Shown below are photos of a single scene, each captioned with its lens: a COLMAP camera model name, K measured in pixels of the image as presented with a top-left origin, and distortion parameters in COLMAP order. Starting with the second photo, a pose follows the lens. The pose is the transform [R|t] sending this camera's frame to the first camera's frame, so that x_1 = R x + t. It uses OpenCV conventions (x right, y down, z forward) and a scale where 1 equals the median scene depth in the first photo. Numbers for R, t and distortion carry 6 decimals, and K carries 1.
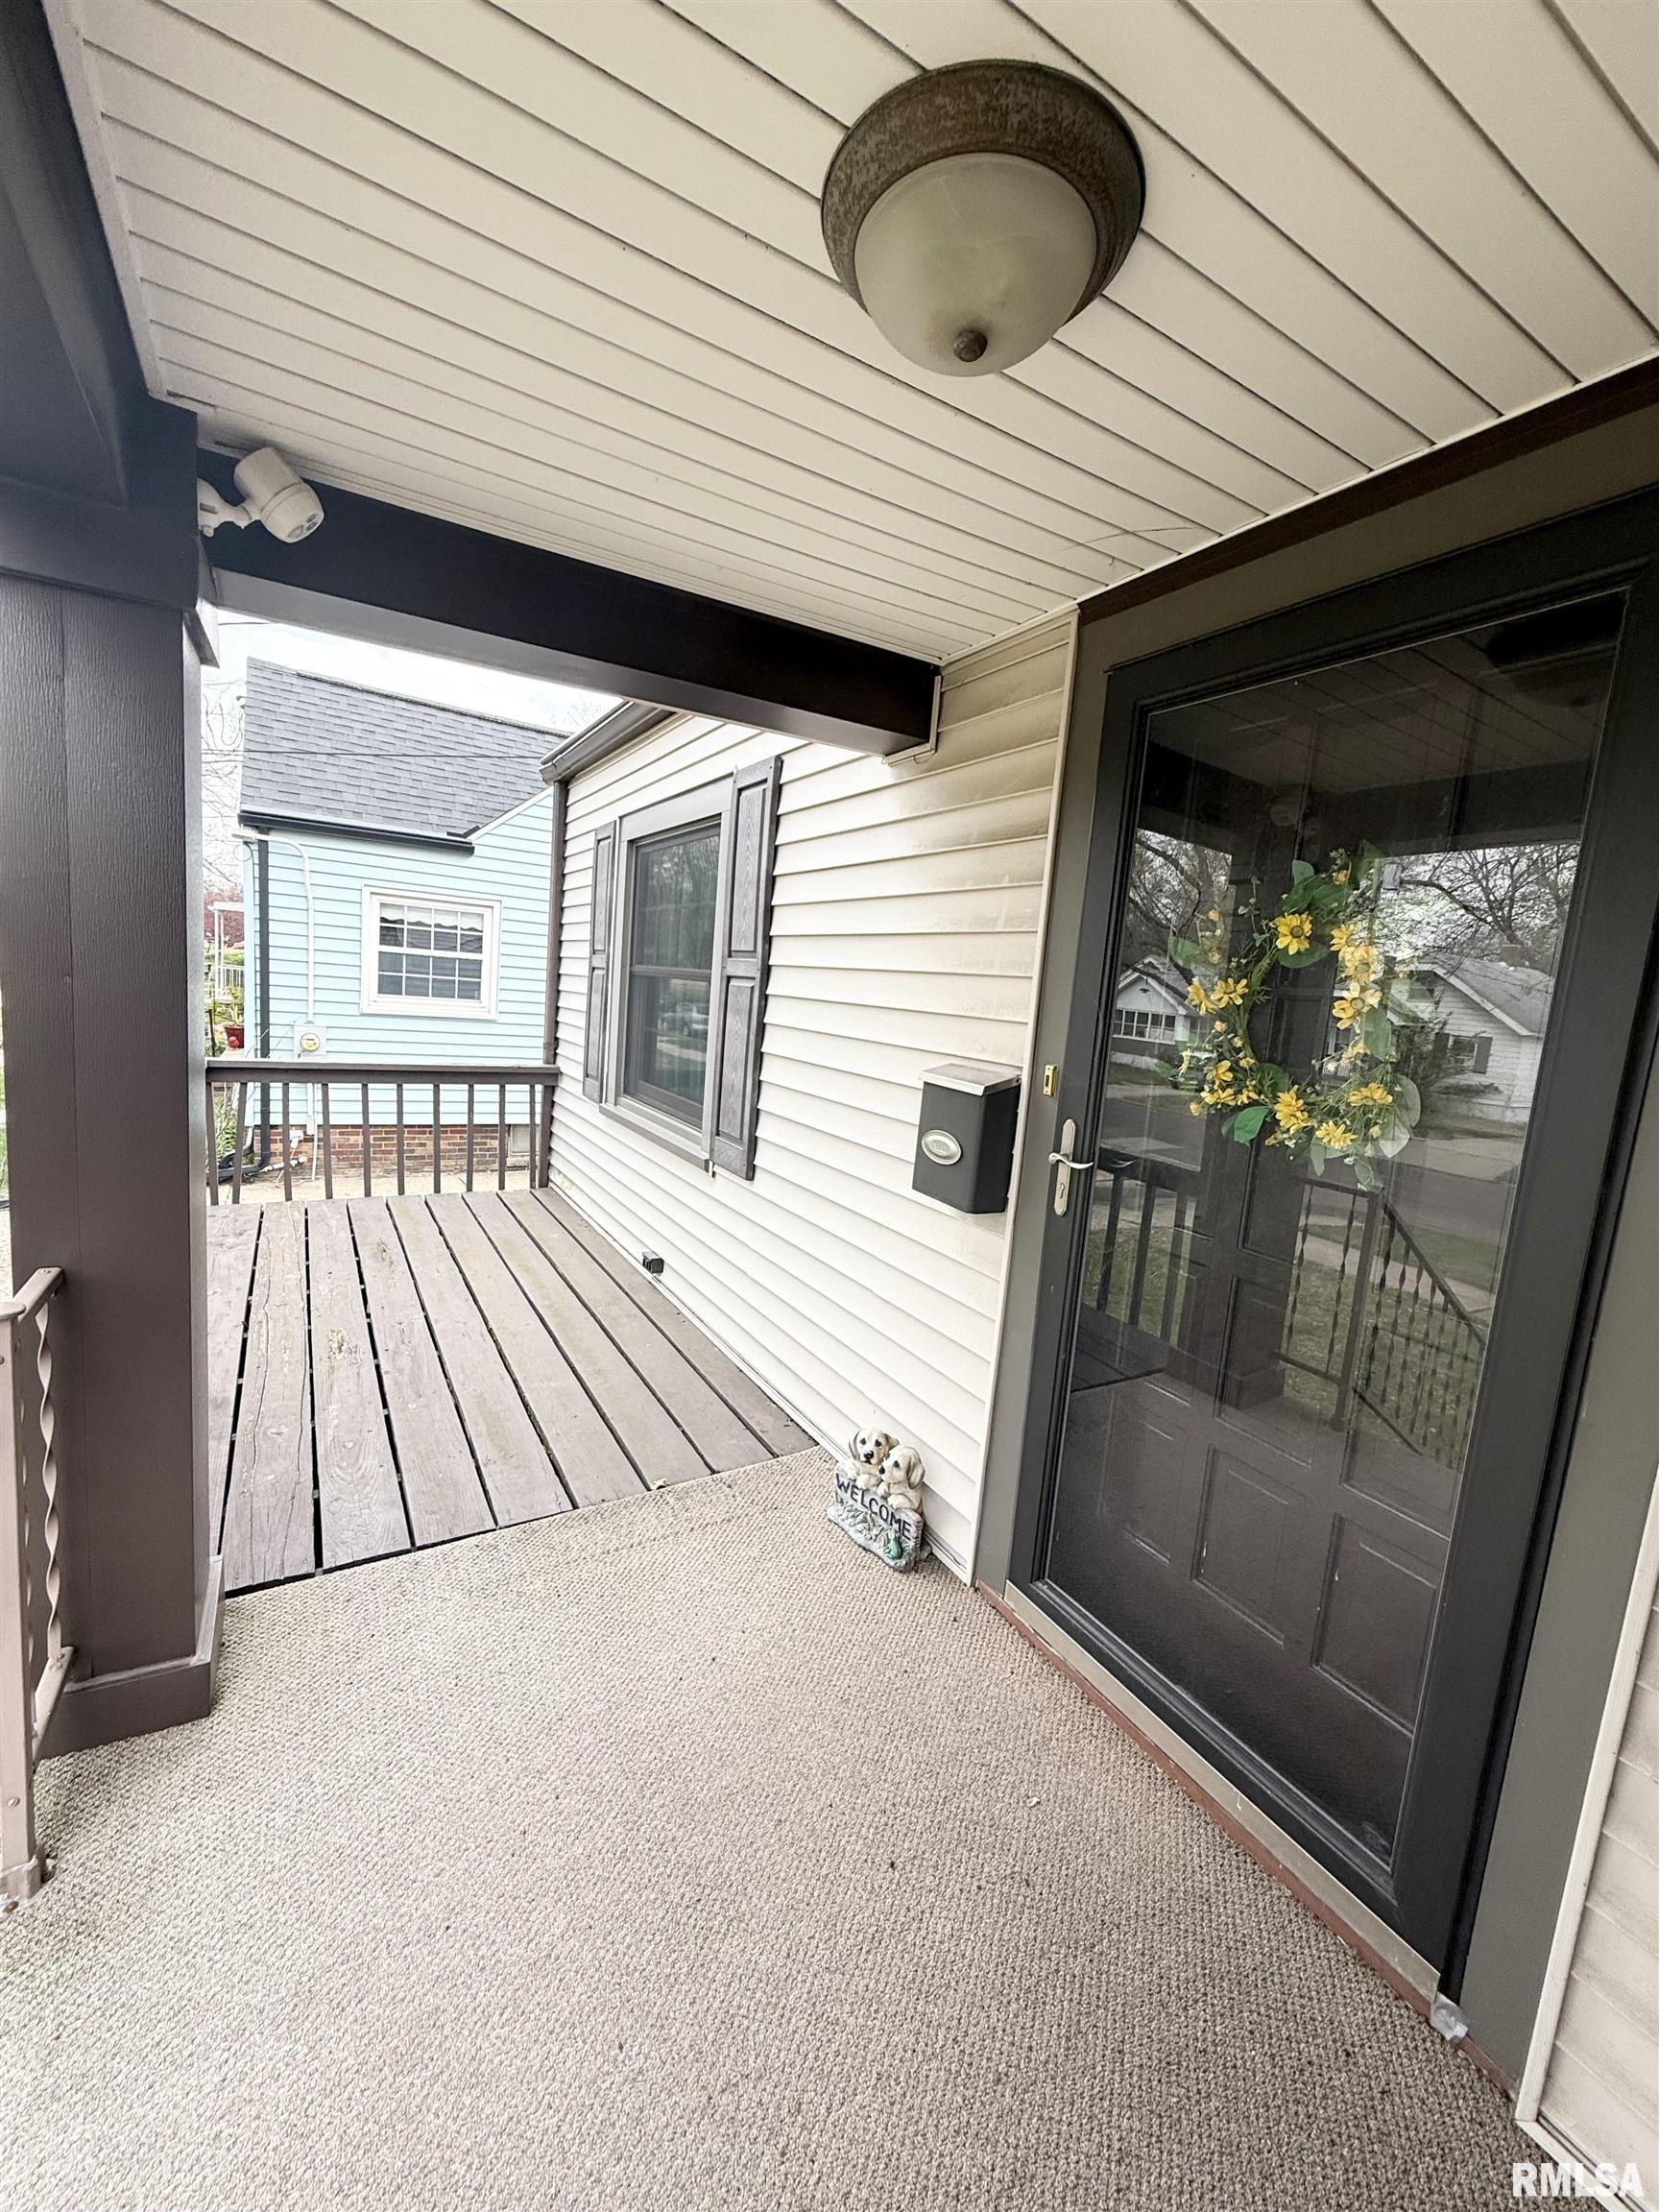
lens RADIAL K [[878.7, 0, 823.1], [0, 878.7, 1092.3], [0, 0, 1]] dist [0.012876, 0.000431]
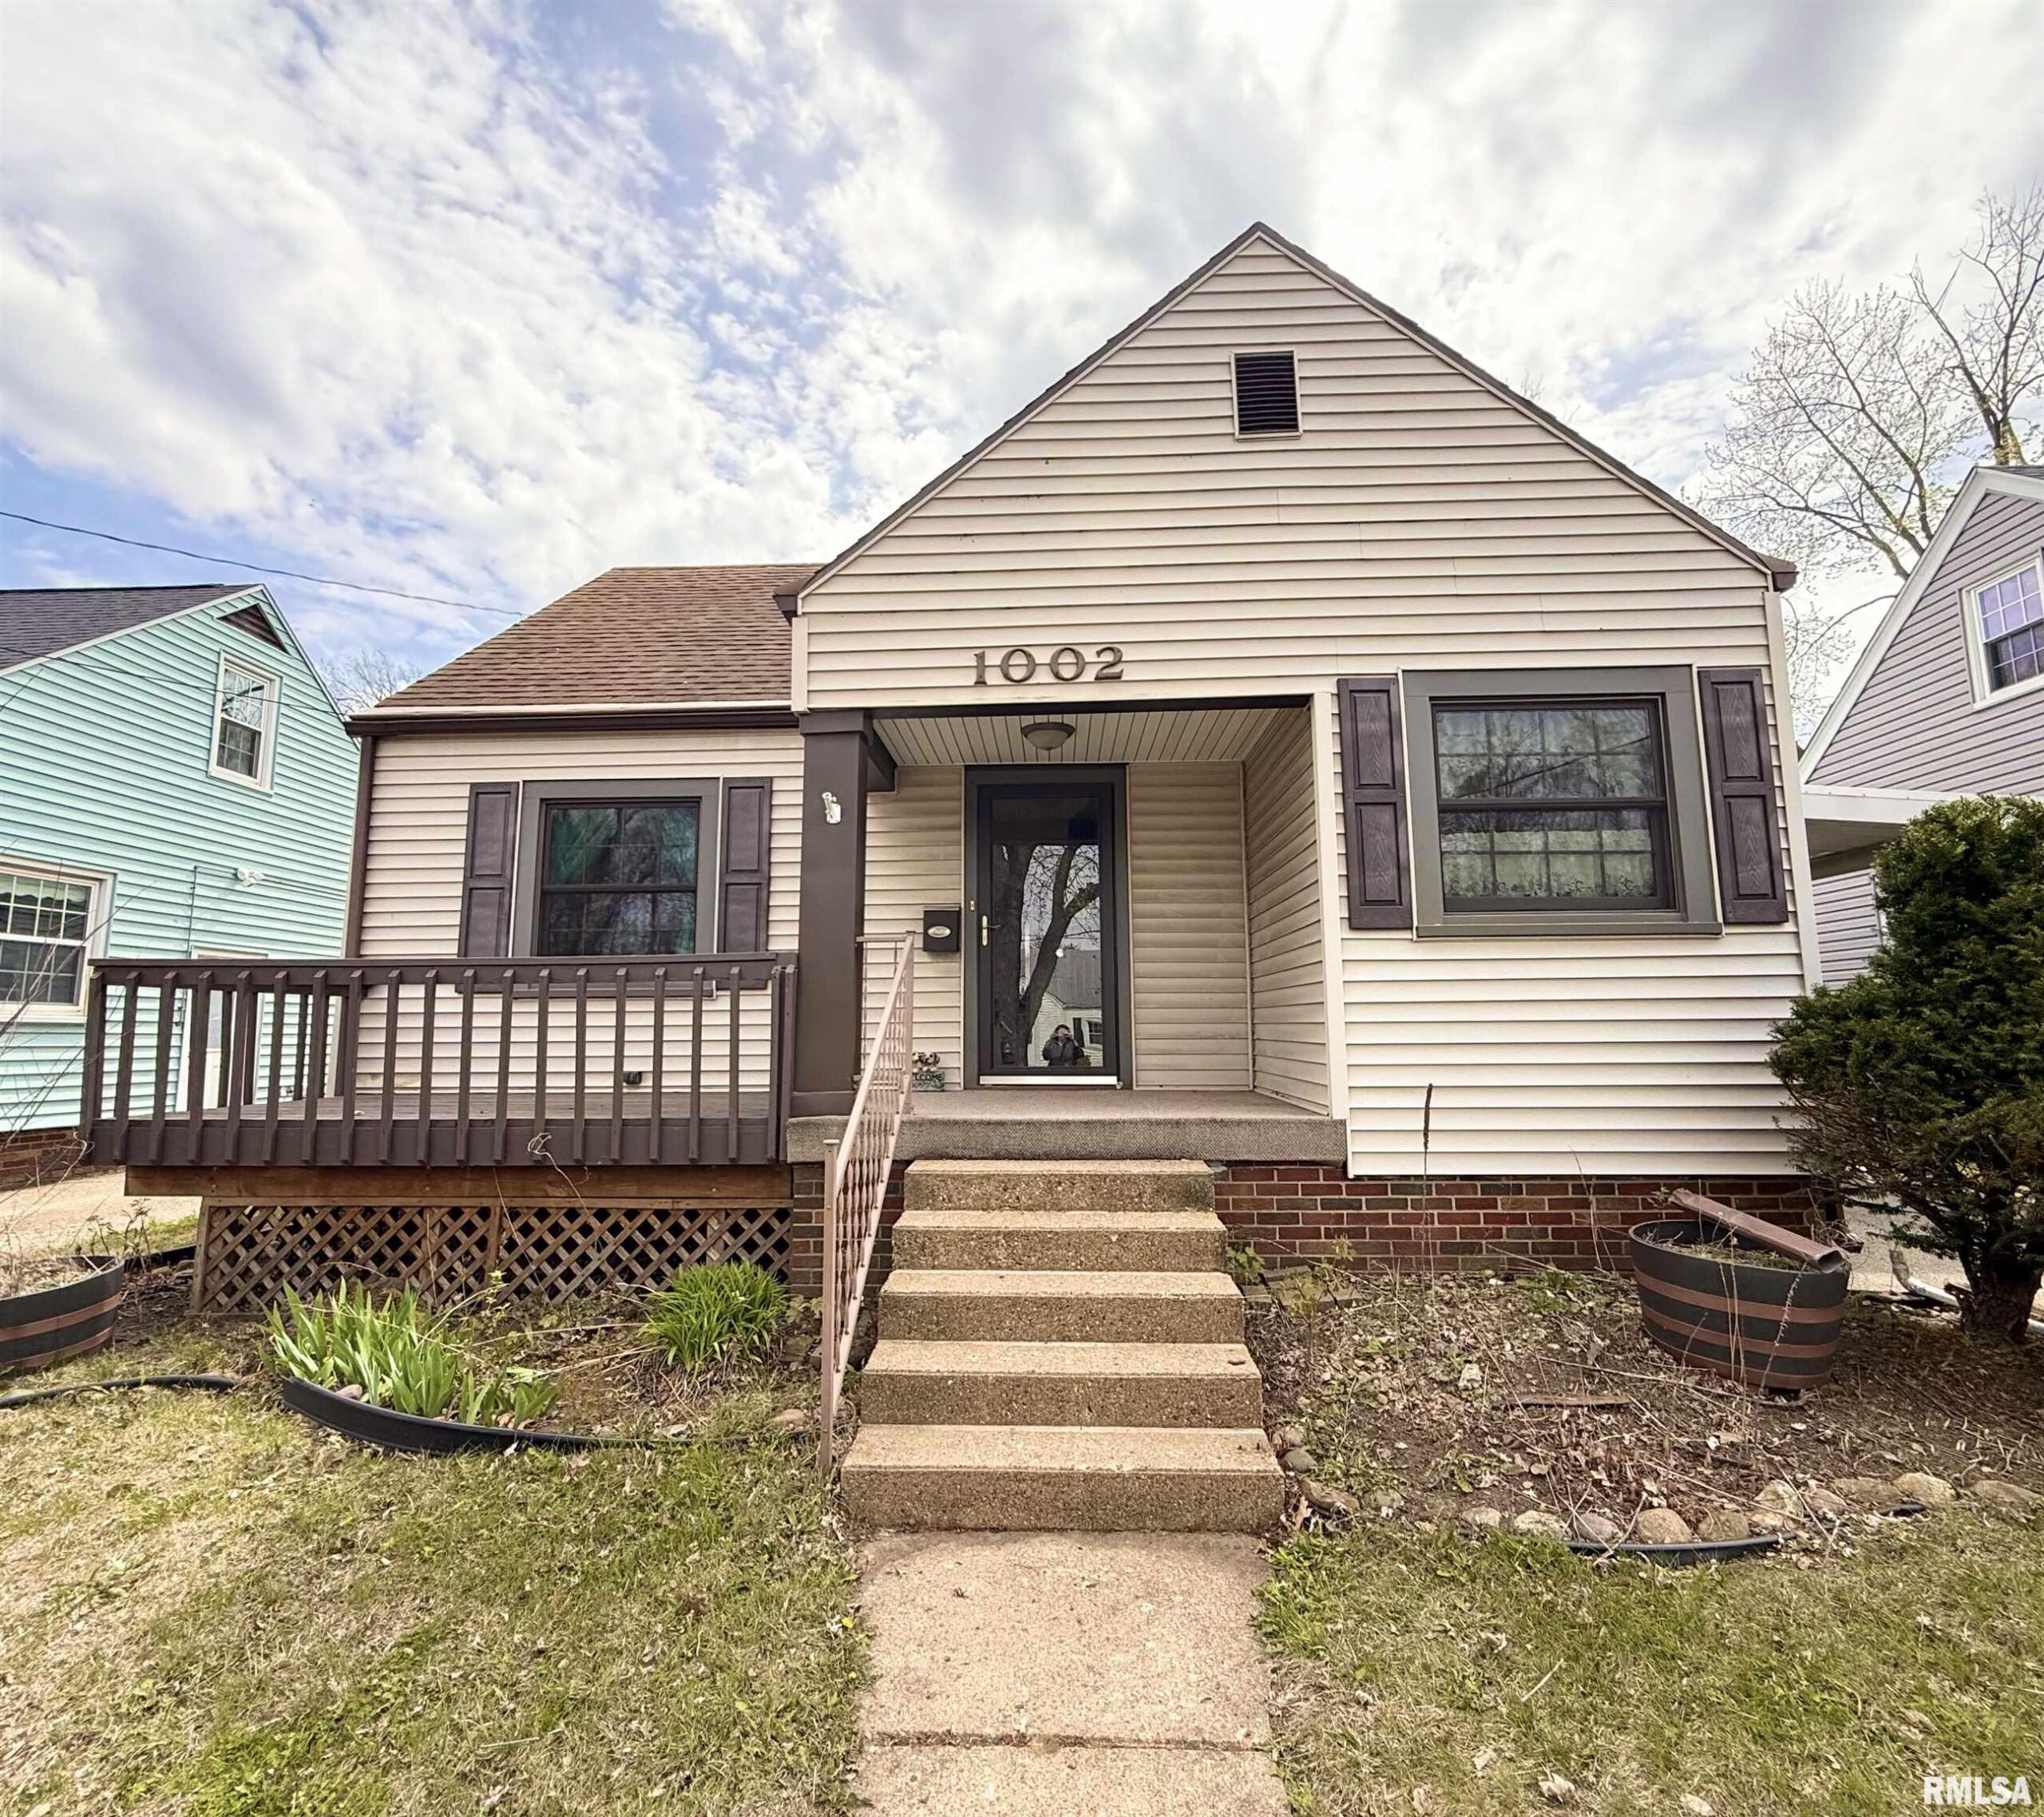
lens RADIAL K [[955.6, 0, 1019.5], [0, 955.6, 920.9], [0, 0, 1]] dist [0.004658, 0.000892]
pose [[0.516442, 0.019082, 0.856109, -2.305401], [0.158099, 0.980440, -0.117226, 0.418794], [-0.841601, 0.195891, 0.503324, -0.756099]]
